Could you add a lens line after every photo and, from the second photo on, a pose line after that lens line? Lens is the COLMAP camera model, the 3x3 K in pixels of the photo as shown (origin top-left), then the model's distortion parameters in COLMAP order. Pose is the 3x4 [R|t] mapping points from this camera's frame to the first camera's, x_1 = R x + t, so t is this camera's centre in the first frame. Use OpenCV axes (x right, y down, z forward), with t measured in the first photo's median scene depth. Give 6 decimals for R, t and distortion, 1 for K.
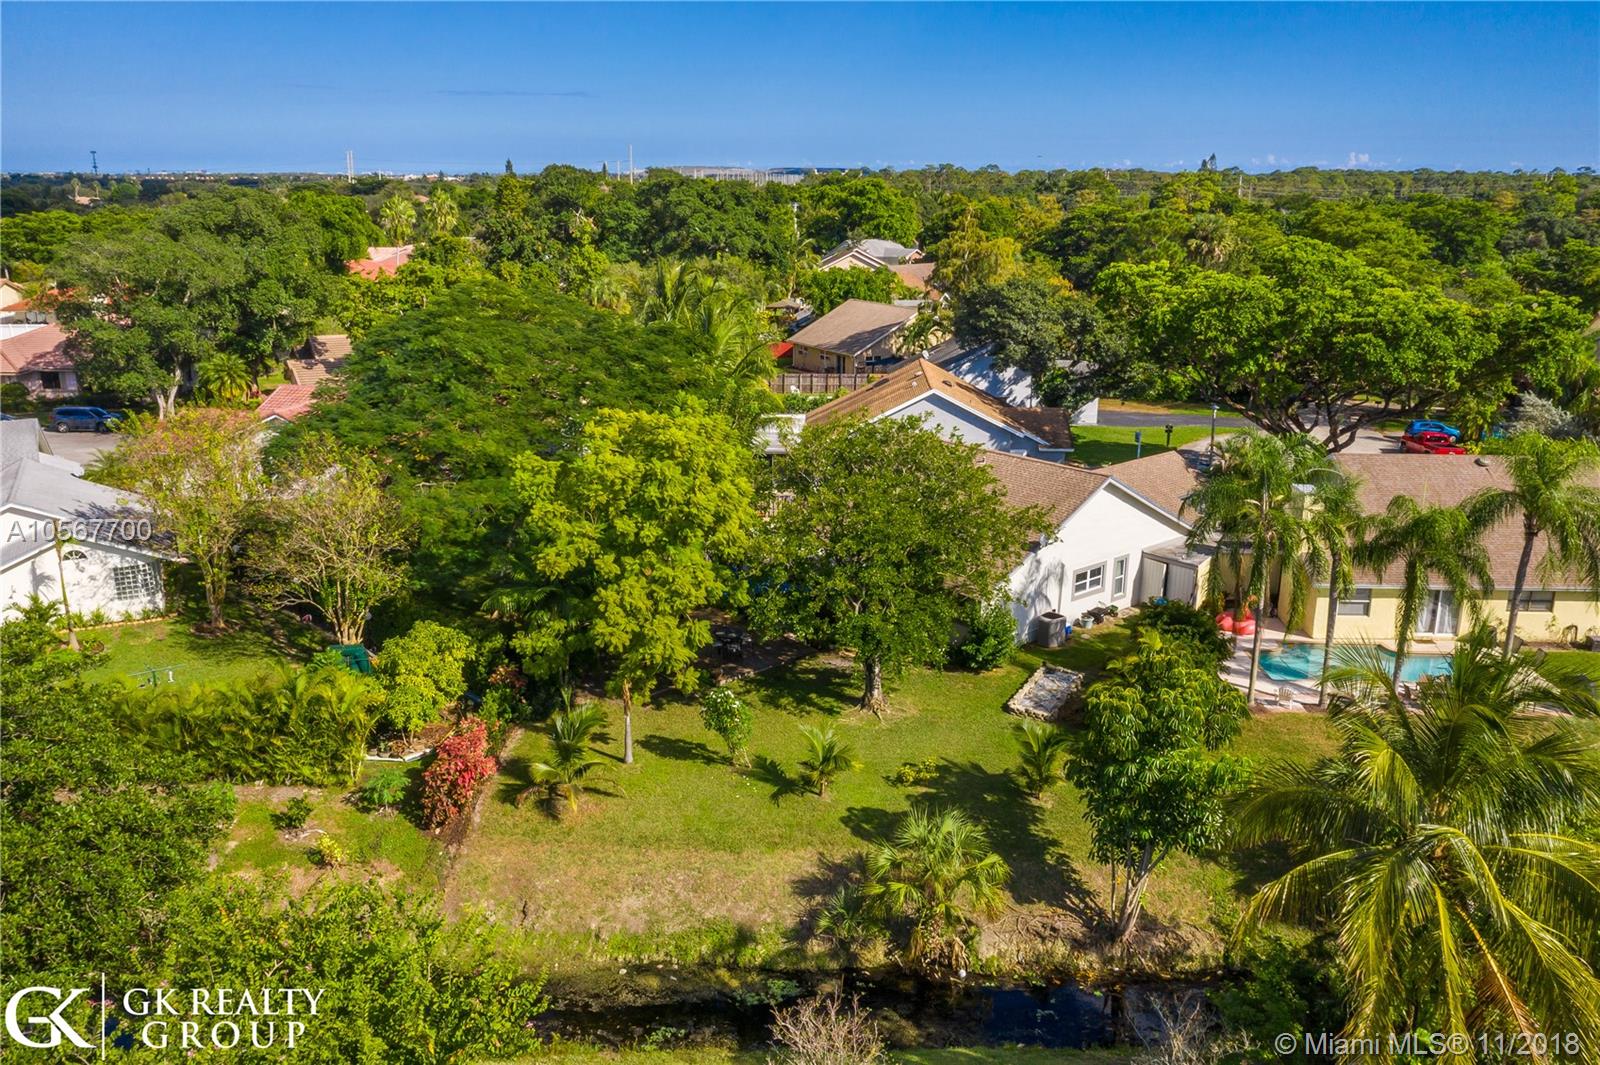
lens RADIAL K [[1260.3, 0, 789.0], [0, 1260.3, 470.7], [0, 0, 1]] dist [-0.007223, 0.002395]
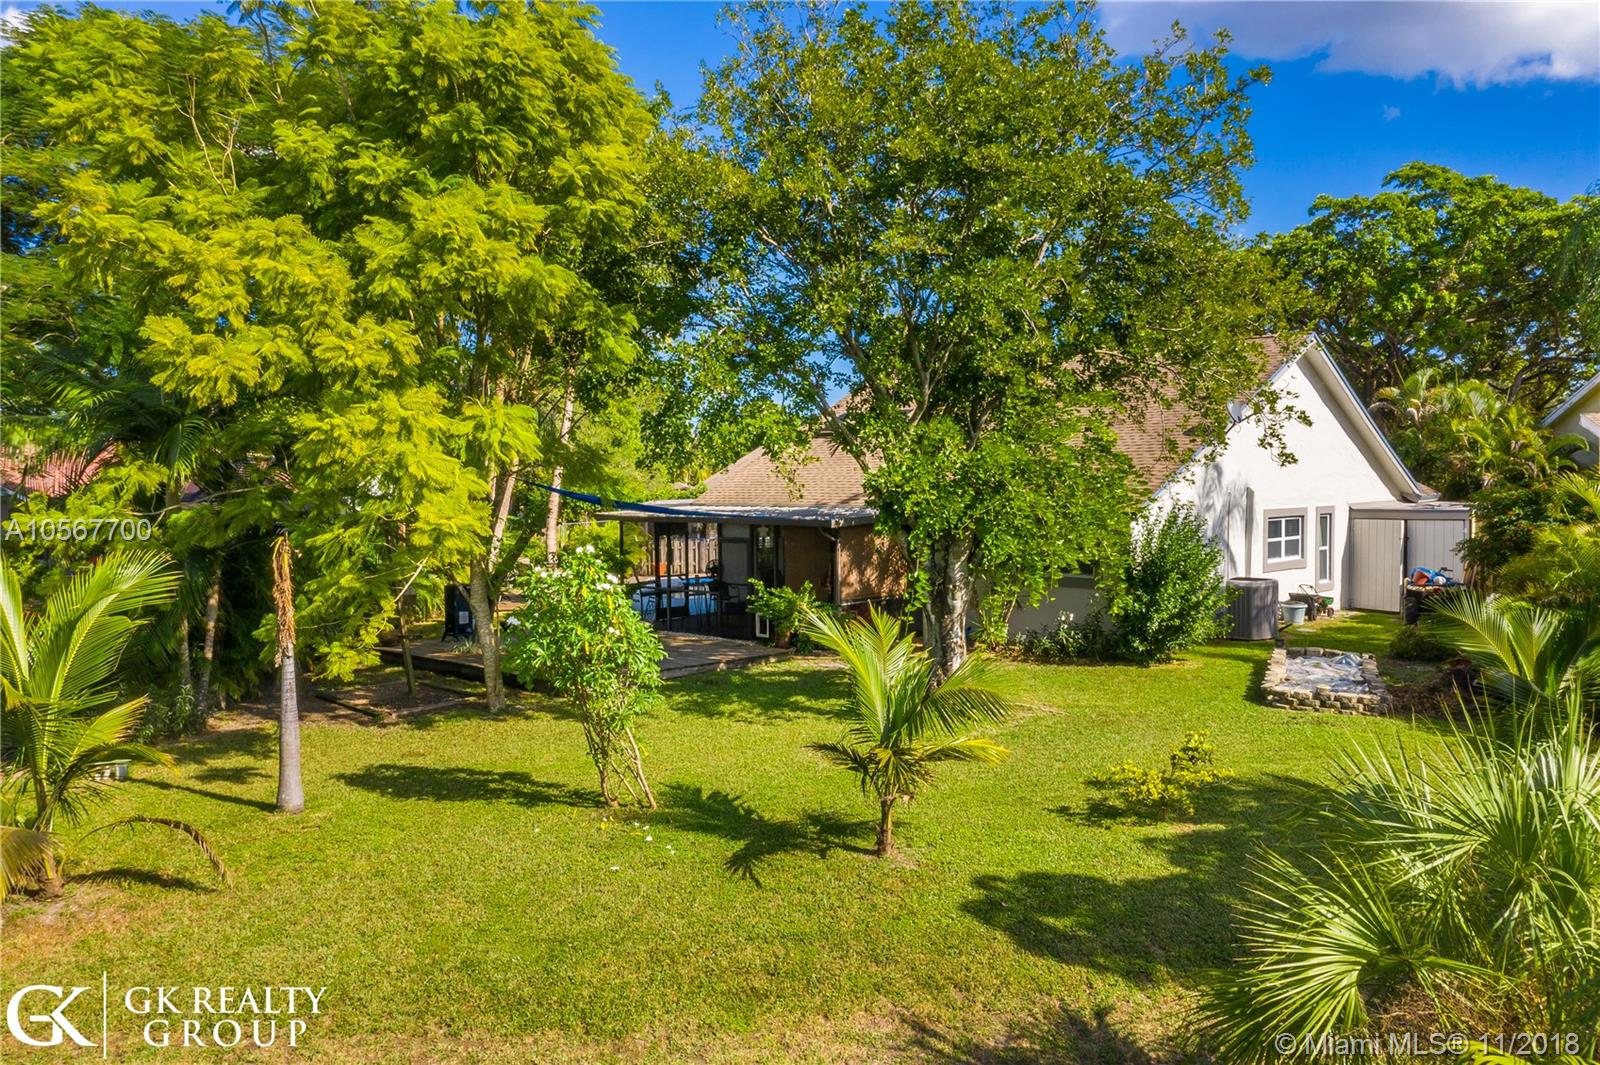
lens RADIAL K [[1260.3, 0, 789.0], [0, 1260.3, 470.7], [0, 0, 1]] dist [-0.007223, 0.002395]
pose [[0.996277, -0.016189, 0.084681, -0.020172], [0.034623, 0.974655, -0.221018, 0.207550], [-0.078957, 0.223127, 0.971586, 0.600402]]
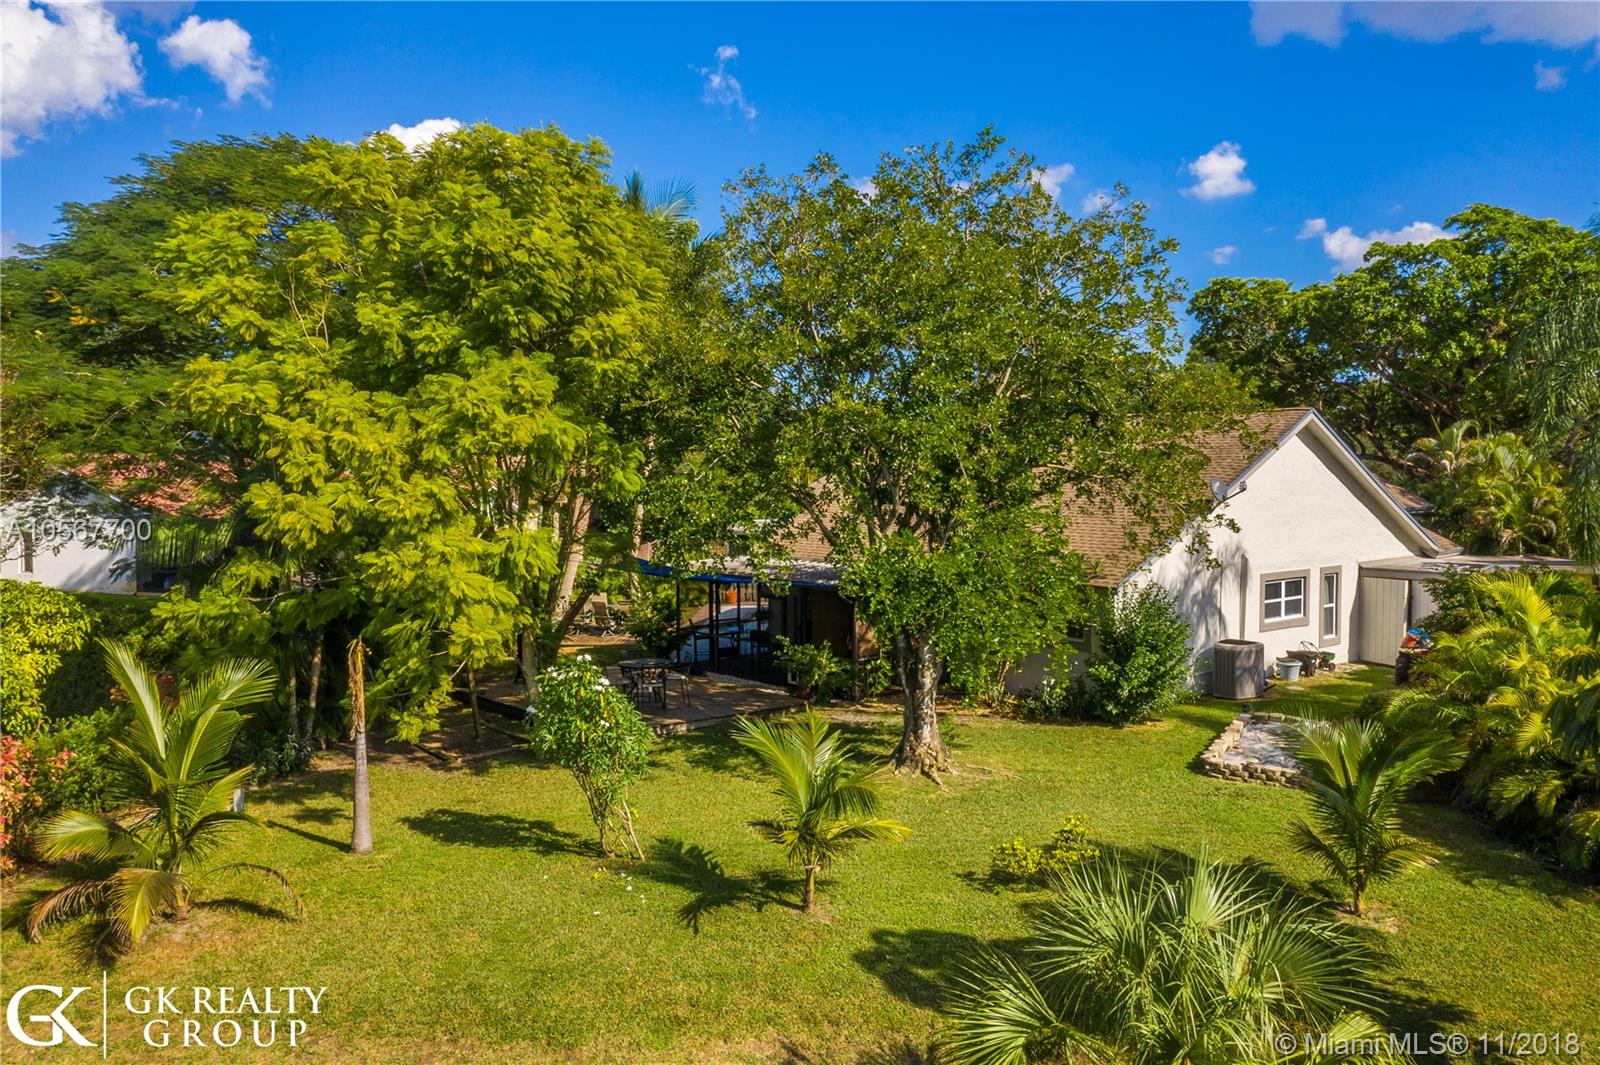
lens RADIAL K [[1260.3, 0, 789.0], [0, 1260.3, 470.7], [0, 0, 1]] dist [-0.007223, 0.002395]
pose [[0.999894, -0.009851, -0.010678, 0.022836], [0.007331, 0.976694, -0.214513, 0.184956], [0.012542, 0.214412, 0.976663, 0.517889]]
